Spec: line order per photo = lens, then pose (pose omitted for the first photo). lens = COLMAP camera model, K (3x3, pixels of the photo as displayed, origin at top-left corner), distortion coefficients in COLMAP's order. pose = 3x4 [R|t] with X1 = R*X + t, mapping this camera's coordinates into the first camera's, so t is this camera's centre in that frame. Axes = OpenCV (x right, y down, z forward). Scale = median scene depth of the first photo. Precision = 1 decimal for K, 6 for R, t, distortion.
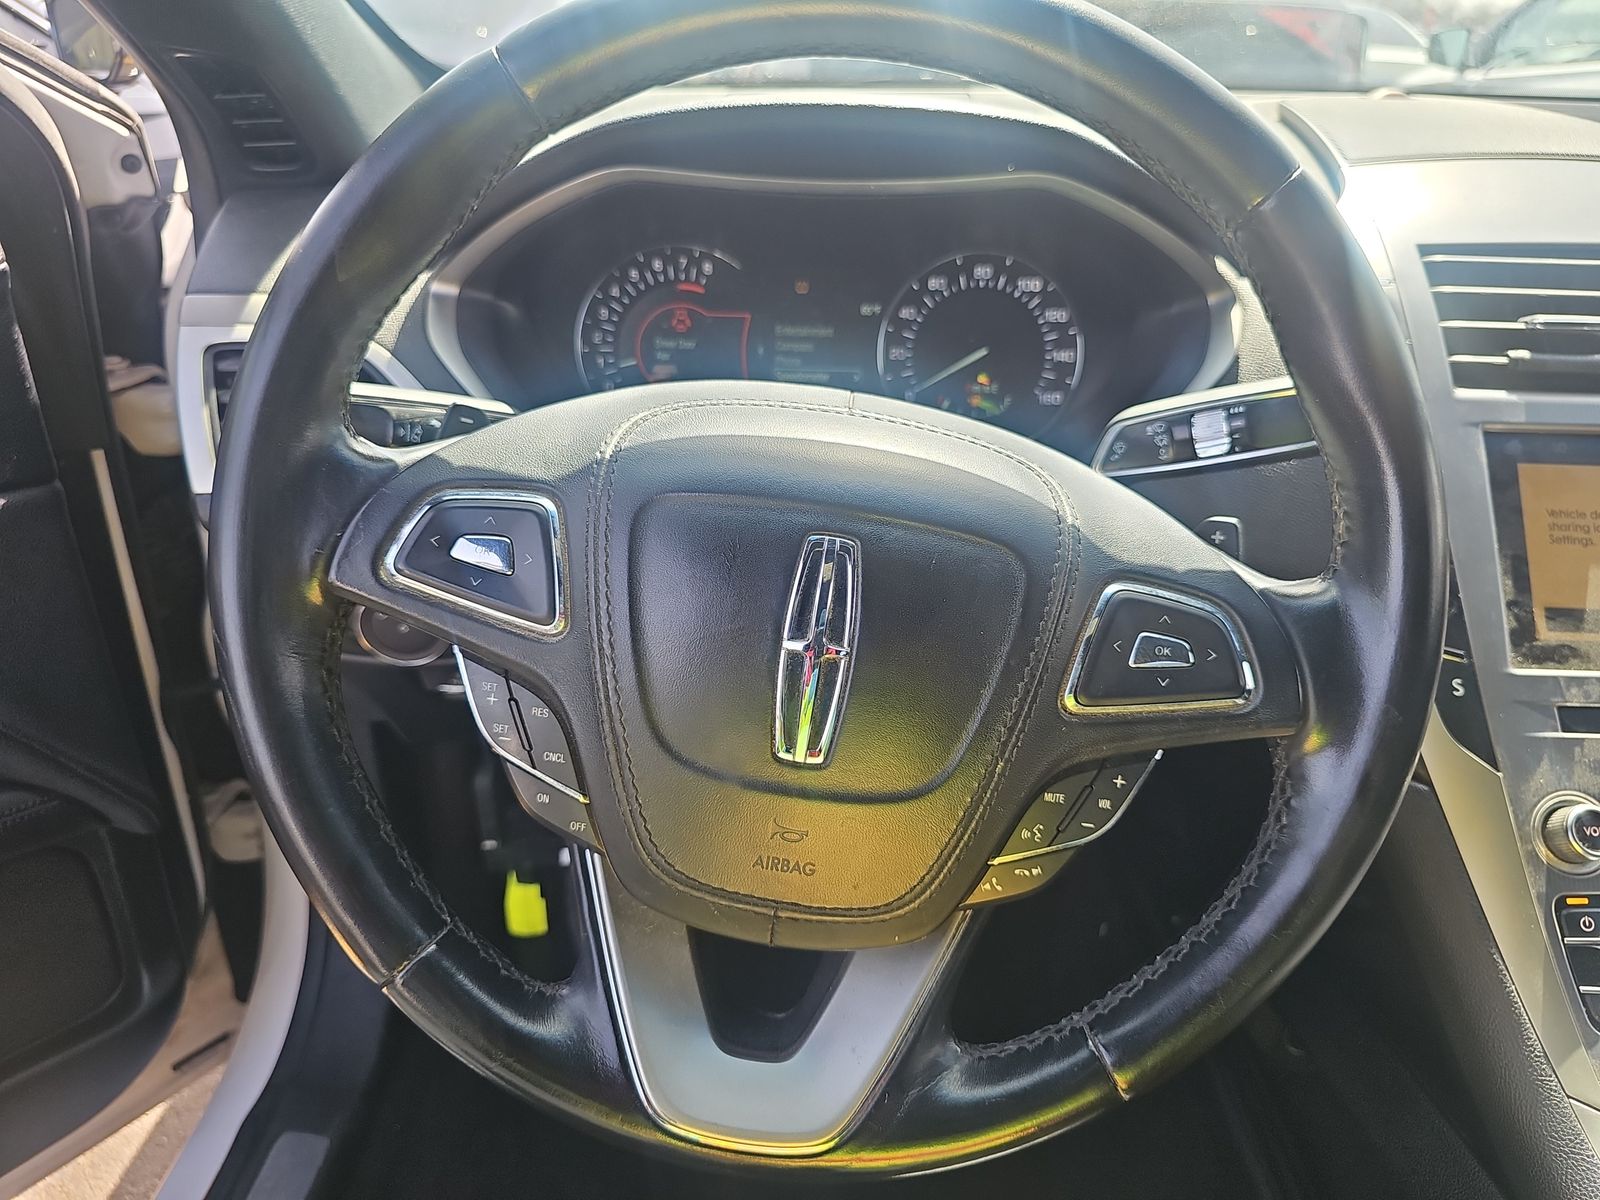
lens RADIAL K [[1069.4, 0, 810.8], [0, 1069.4, 596.5], [0, 0, 1]] dist [0.012575, -0.015043]
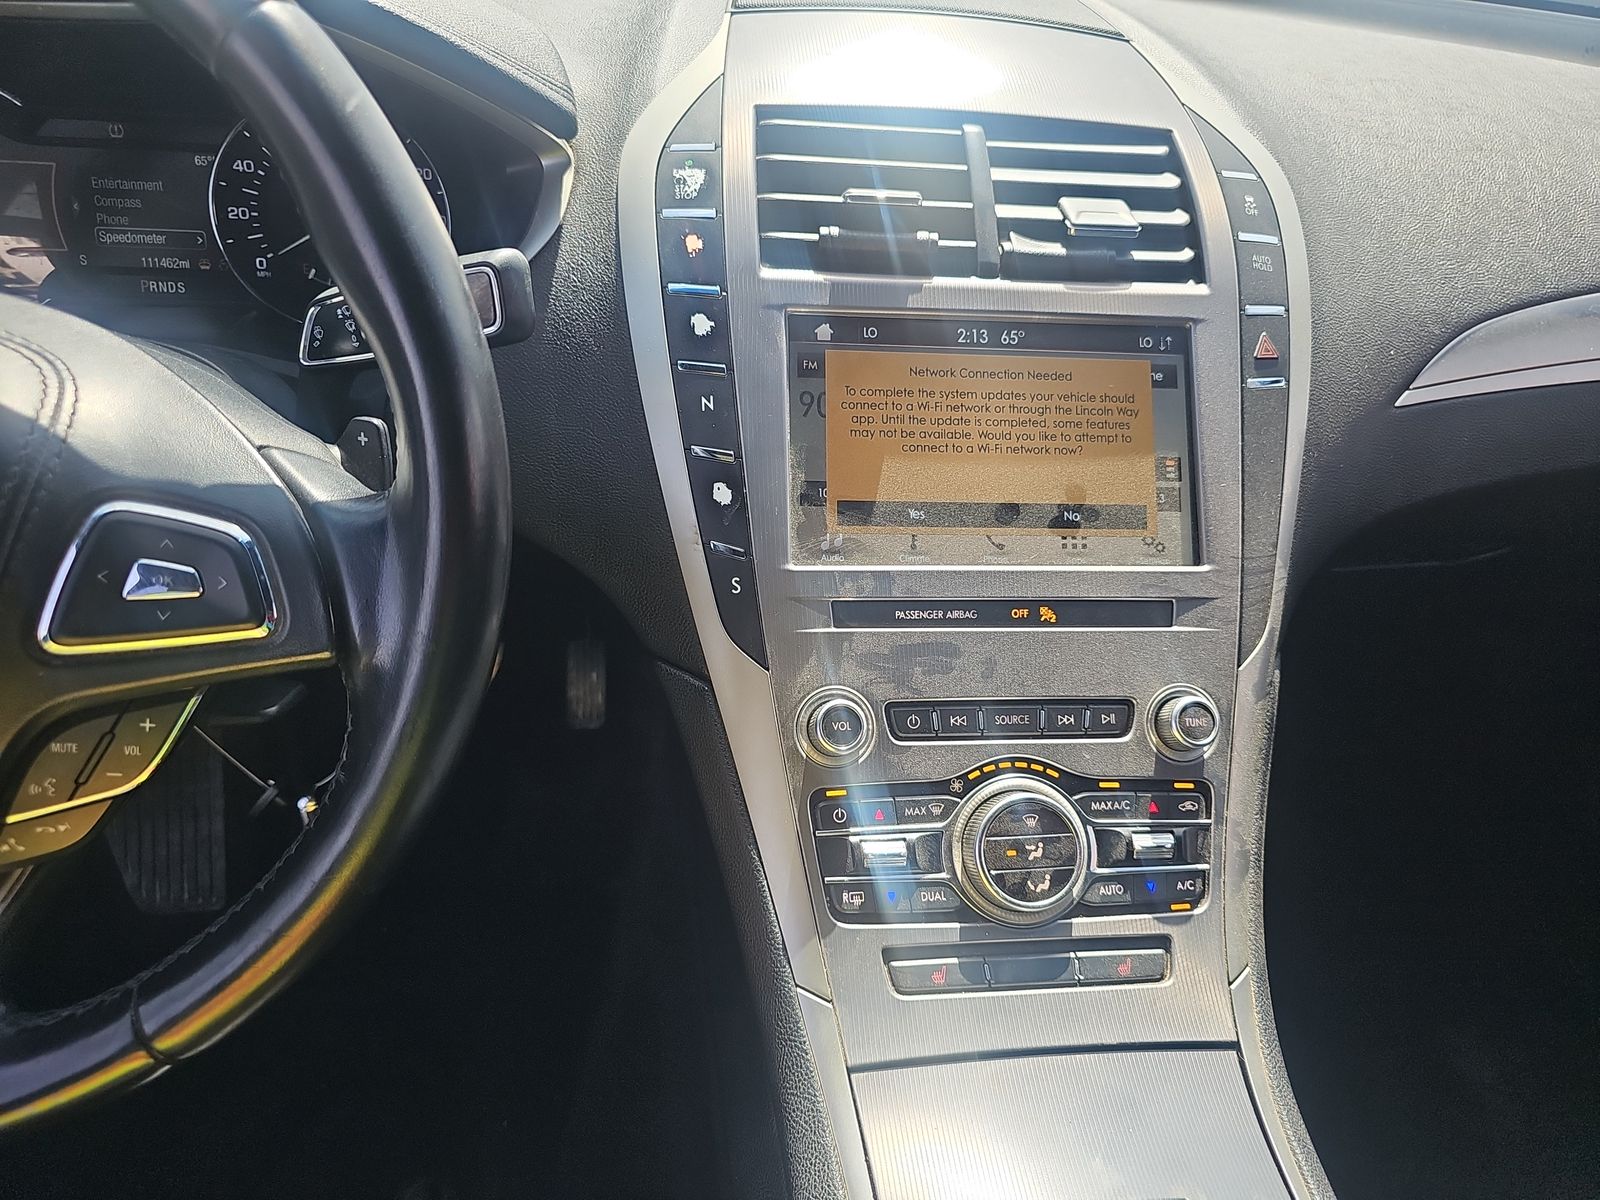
lens RADIAL K [[1072.2, 0, 794.3], [0, 1072.2, 596.0], [0, 0, 1]] dist [0.015316, -0.019078]
pose [[0.986678, -0.035635, 0.158733, 0.511489], [0.015434, 0.991818, 0.126722, -0.028874], [-0.161950, -0.122584, 0.979155, 0.038229]]
